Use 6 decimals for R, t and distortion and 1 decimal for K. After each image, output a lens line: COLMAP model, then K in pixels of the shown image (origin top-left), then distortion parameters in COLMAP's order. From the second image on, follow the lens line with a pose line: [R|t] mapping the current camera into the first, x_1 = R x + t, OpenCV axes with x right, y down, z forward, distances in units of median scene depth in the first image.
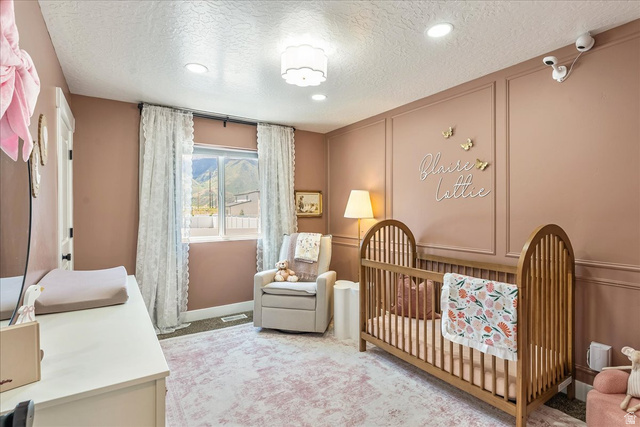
lens RADIAL K [[320.7, 0, 320.8], [0, 320.7, 213.9], [0, 0, 1]] dist [0.005747, 0.001791]
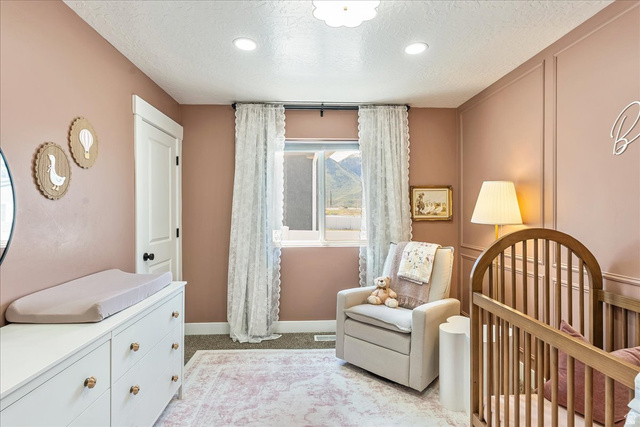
lens RADIAL K [[320.7, 0, 316.7], [0, 320.7, 213.5], [0, 0, 1]] dist [0.005747, 0.001791]
pose [[0.858643, 0.002574, -0.512568, 0.152182], [-0.005352, 0.999978, -0.003944, -0.003686], [0.512546, 0.006130, 0.858638, 0.269544]]
